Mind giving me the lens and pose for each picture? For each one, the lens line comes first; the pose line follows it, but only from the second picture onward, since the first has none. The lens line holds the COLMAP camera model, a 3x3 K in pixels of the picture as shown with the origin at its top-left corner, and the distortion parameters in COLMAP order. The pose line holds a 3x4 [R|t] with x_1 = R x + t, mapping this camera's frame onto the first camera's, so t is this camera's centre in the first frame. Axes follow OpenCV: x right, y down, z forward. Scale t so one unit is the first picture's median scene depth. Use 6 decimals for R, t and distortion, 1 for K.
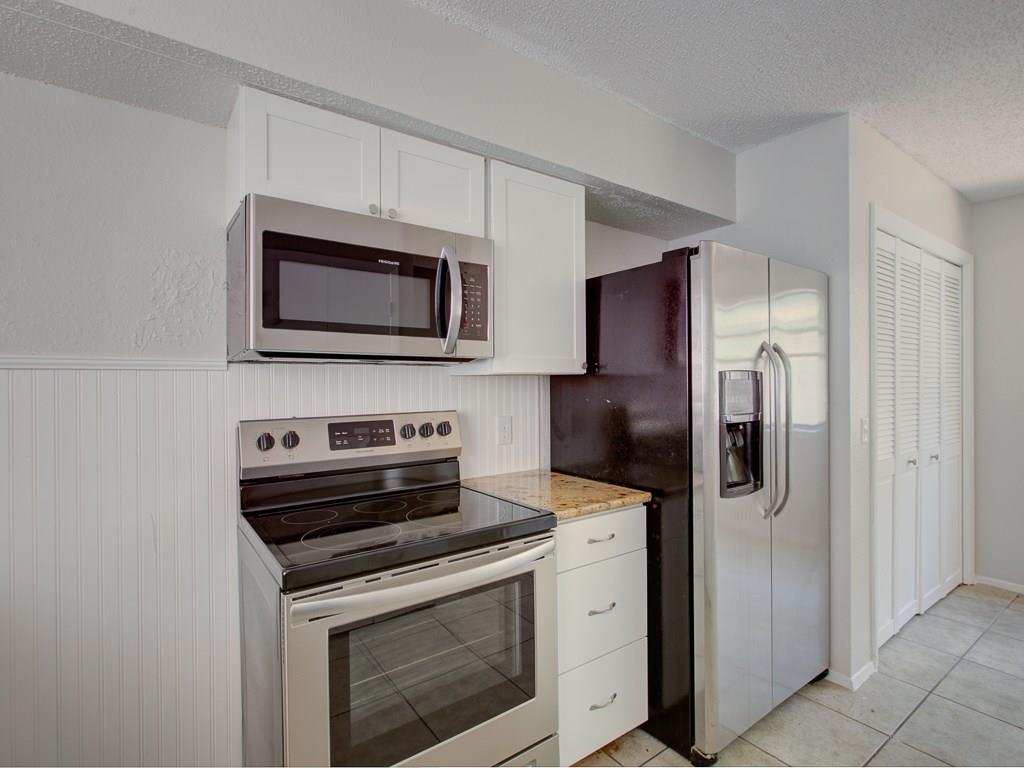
lens RADIAL K [[511.0, 0, 511.8], [0, 511.0, 382.8], [0, 0, 1]] dist [-0.008022, 0.003202]
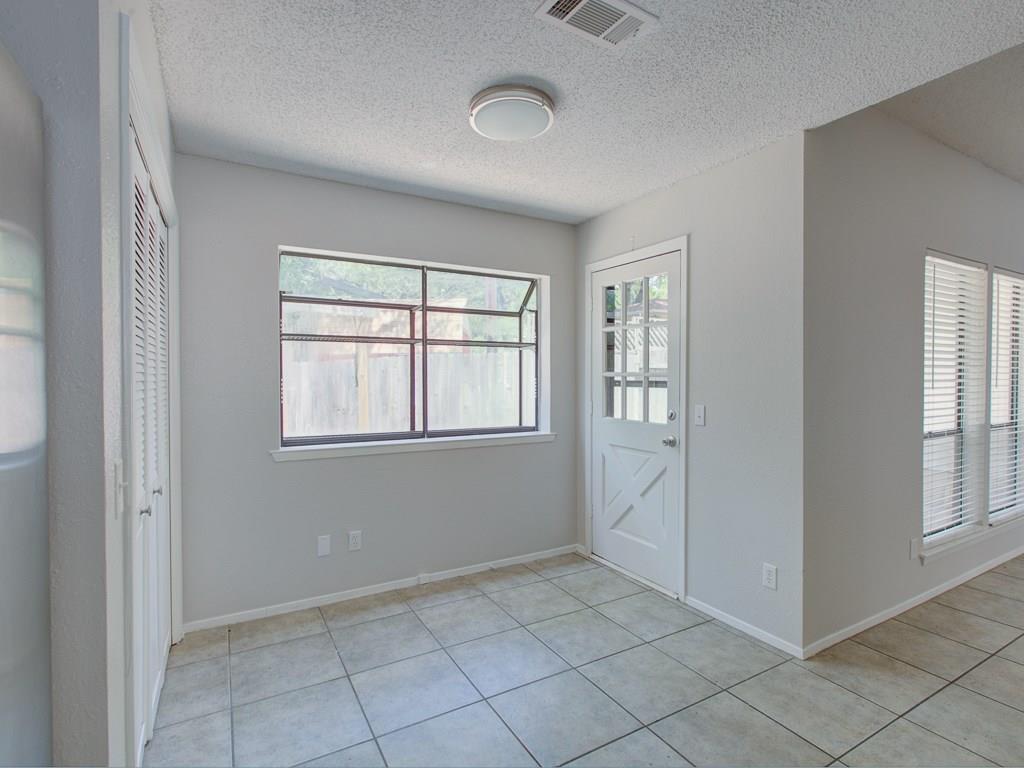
lens RADIAL K [[513.1, 0, 512.3], [0, 513.1, 382.9], [0, 0, 1]] dist [-0.005299, 0.003106]
pose [[0.111389, -0.012717, 0.993696, 0.227516], [0.002739, 0.999918, 0.012489, -0.007002], [-0.993773, 0.001331, 0.111414, 0.500051]]
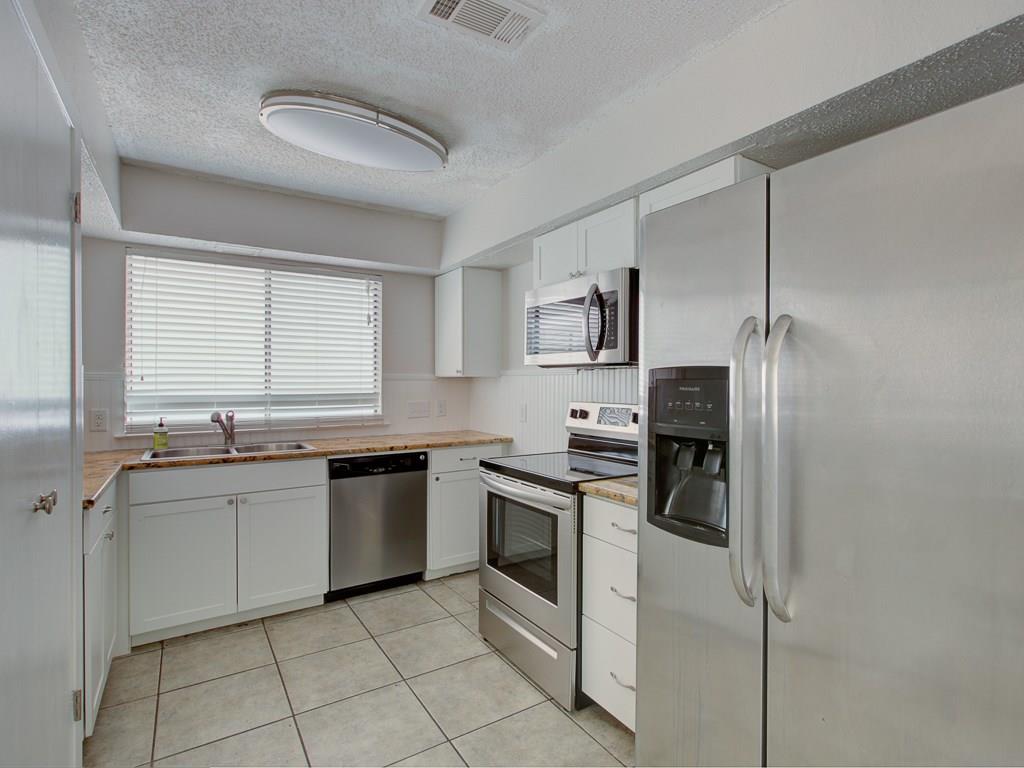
lens RADIAL K [[513.1, 0, 512.3], [0, 513.1, 382.9], [0, 0, 1]] dist [-0.005299, 0.003106]
pose [[-0.069024, 0.006512, -0.997594, 0.802232], [-0.006087, 0.999957, 0.006949, -0.003154], [0.997596, 0.006552, -0.068981, 0.531900]]
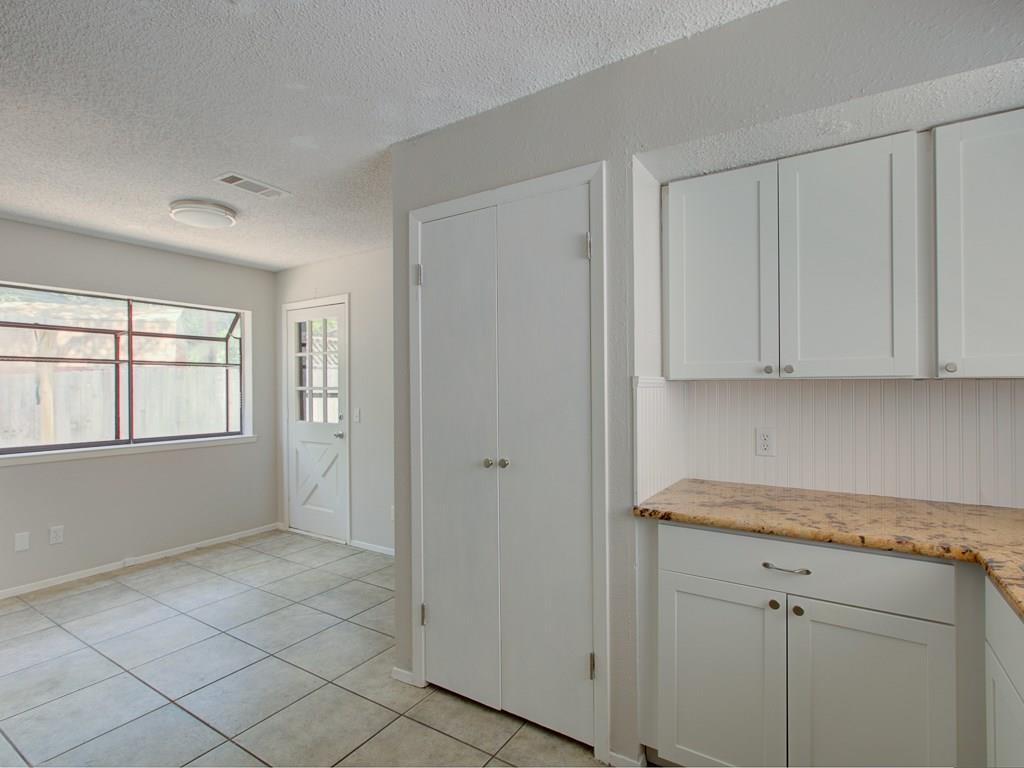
lens RADIAL K [[511.0, 0, 511.8], [0, 511.0, 382.8], [0, 0, 1]] dist [-0.008022, 0.003202]
pose [[-0.358283, 0.013780, 0.933511, -0.332219], [0.013304, 0.999865, -0.009653, -0.005042], [-0.933518, 0.008961, -0.358418, 0.347134]]
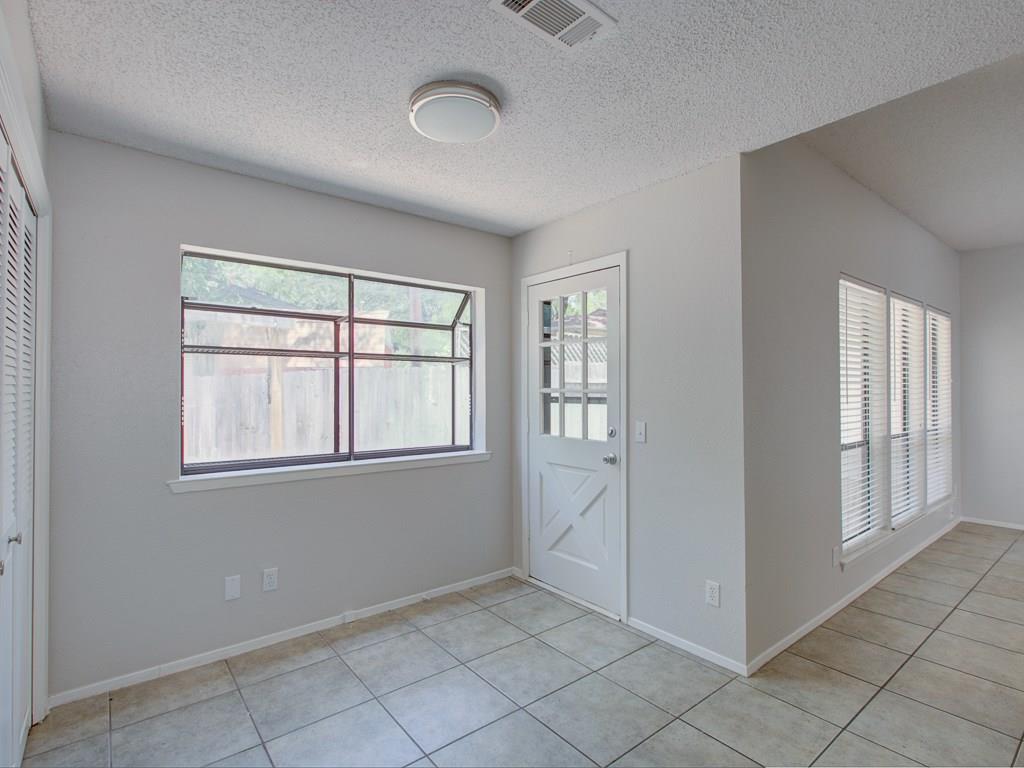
lens RADIAL K [[513.1, 0, 512.3], [0, 513.1, 382.9], [0, 0, 1]] dist [-0.005299, 0.003106]
pose [[-0.042702, 0.014704, 0.998980, 0.284296], [0.005187, 0.999881, -0.014496, -0.012732], [-0.999074, 0.004563, -0.042773, 0.540942]]
